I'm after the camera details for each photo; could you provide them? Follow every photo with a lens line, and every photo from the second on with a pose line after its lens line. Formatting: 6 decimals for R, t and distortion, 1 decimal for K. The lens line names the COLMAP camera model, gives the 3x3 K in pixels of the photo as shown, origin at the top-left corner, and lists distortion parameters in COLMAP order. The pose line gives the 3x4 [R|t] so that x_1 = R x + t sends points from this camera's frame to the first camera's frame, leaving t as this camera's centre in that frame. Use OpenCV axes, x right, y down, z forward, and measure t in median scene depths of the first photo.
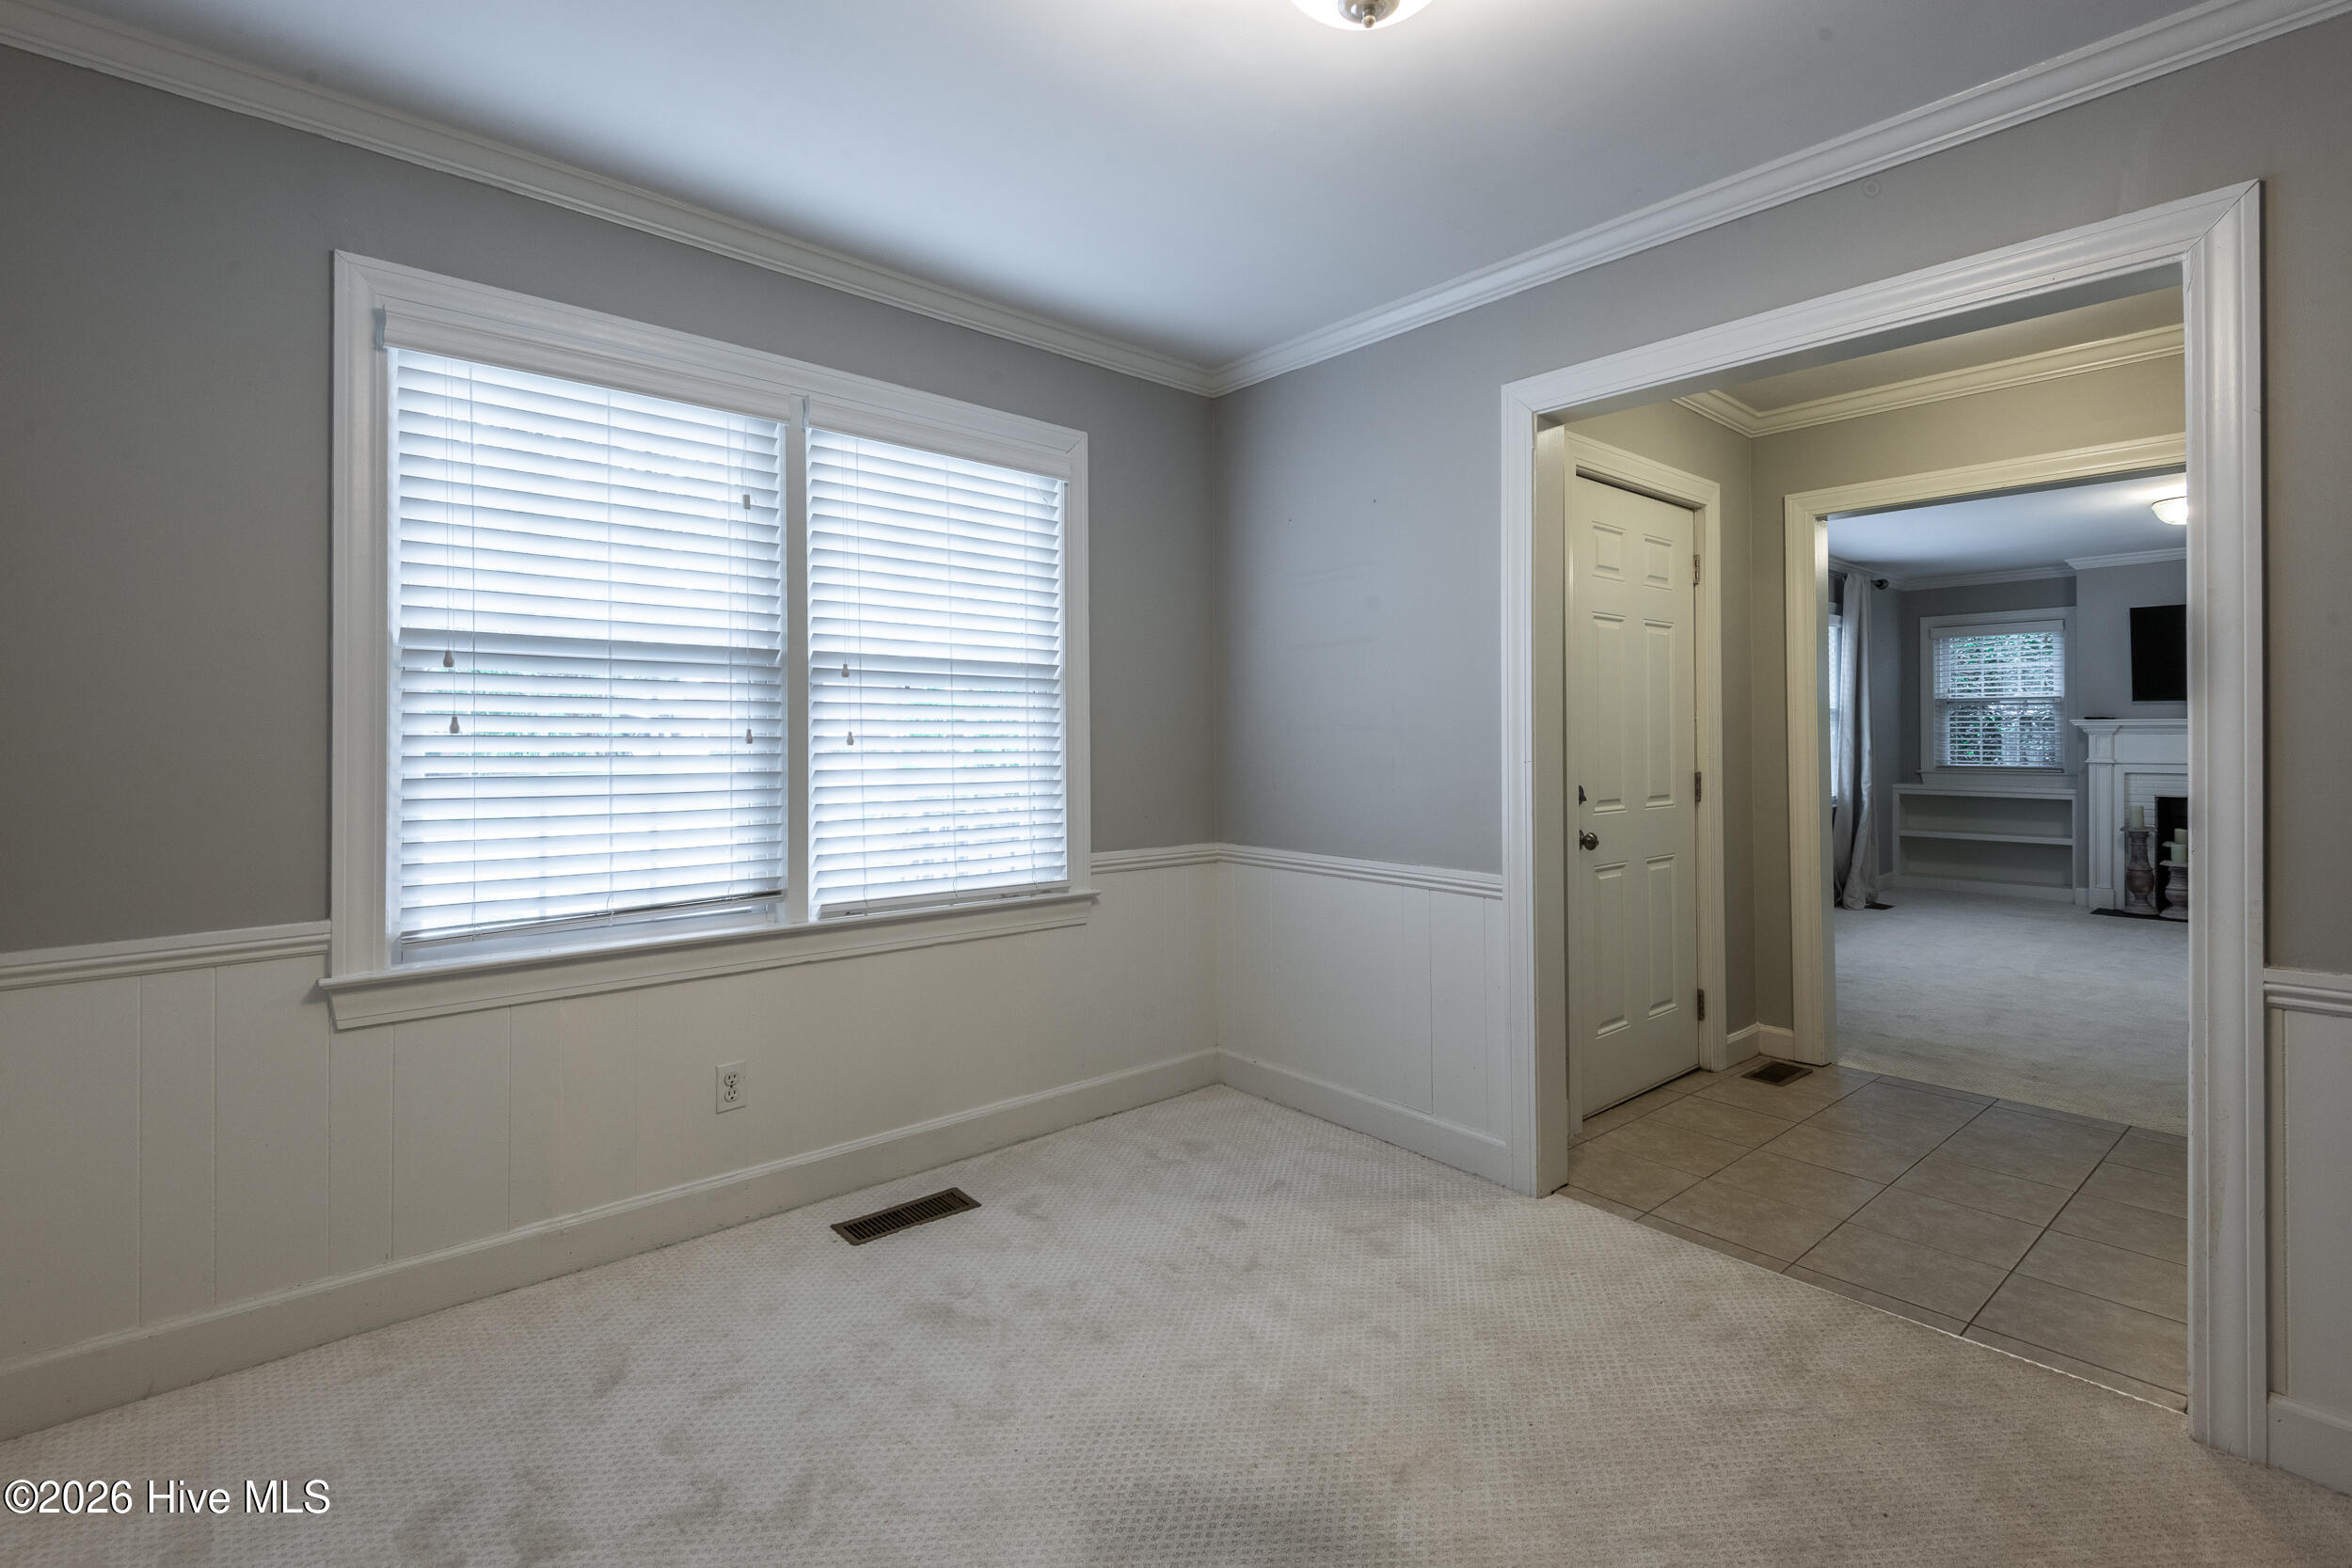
lens RADIAL K [[1093.1, 0, 1158.0], [0, 1093.1, 734.2], [0, 0, 1]] dist [0.024614, -0.011287]
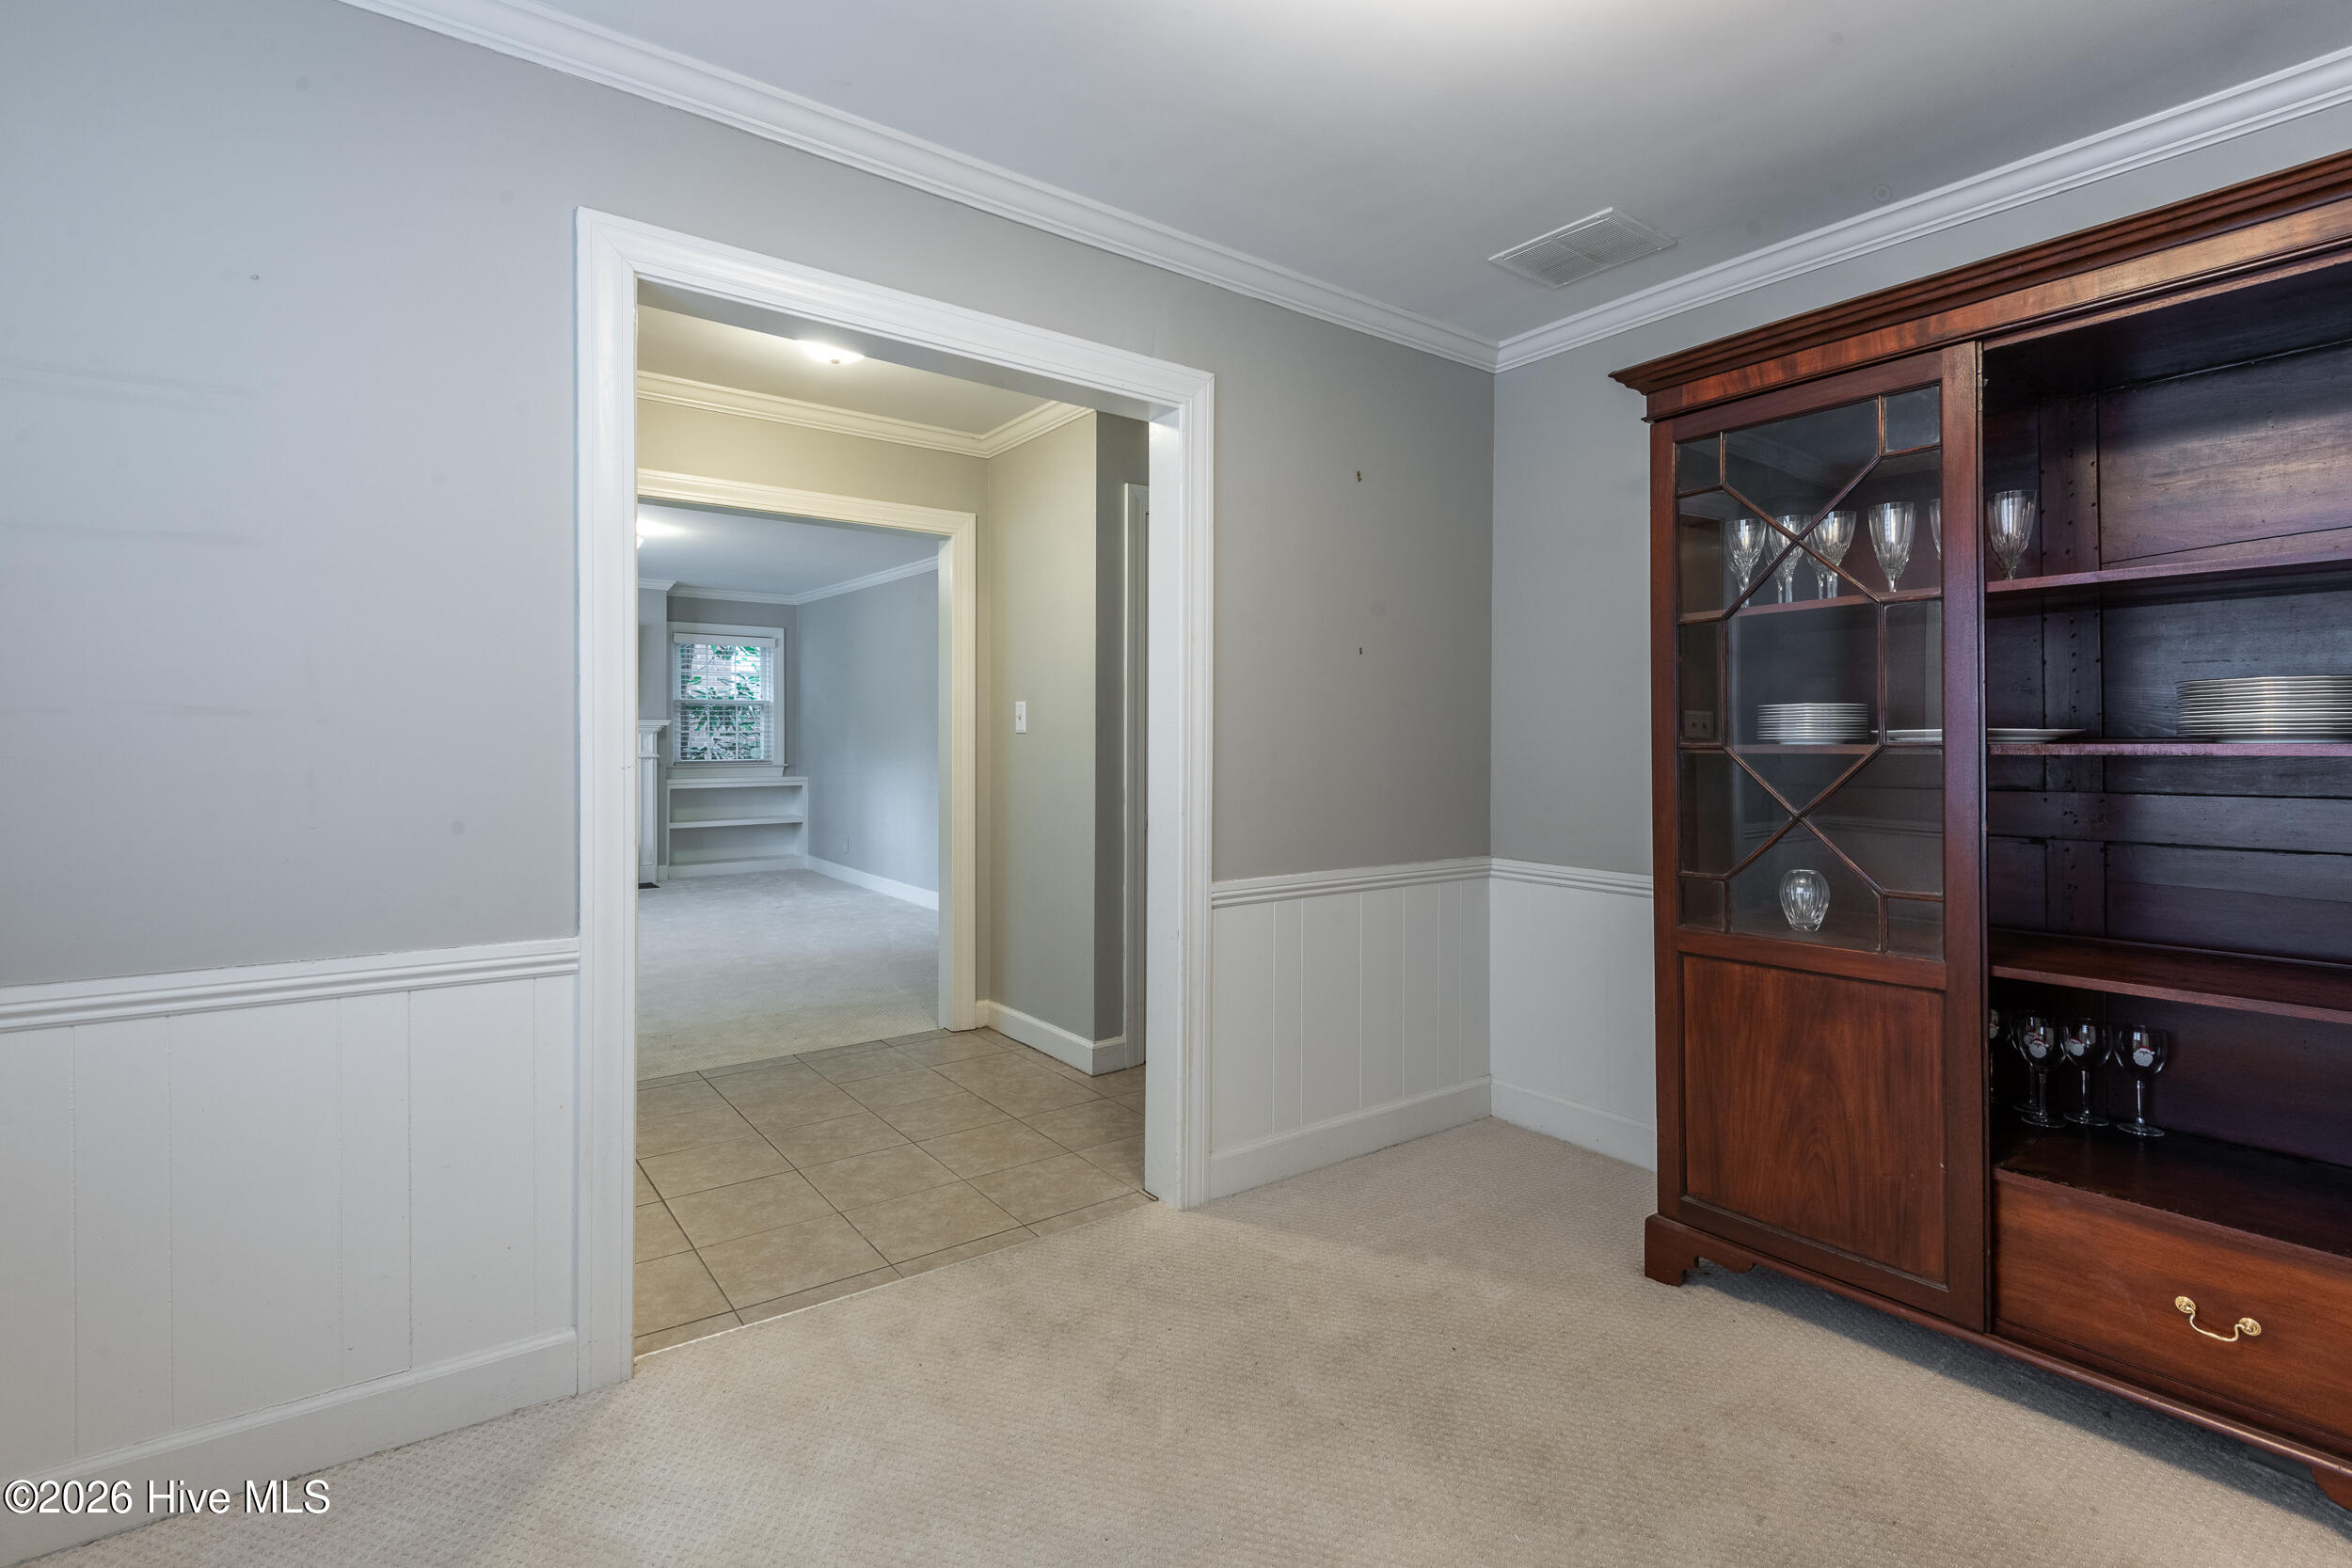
lens RADIAL K [[1093.1, 0, 1164.8], [0, 1093.1, 739.9], [0, 0, 1]] dist [0.024614, -0.011287]
pose [[0.081420, -0.002514, 0.996677, -0.348353], [-0.003516, 0.999990, 0.002810, 0.005629], [-0.996674, -0.003733, 0.081410, 0.614088]]
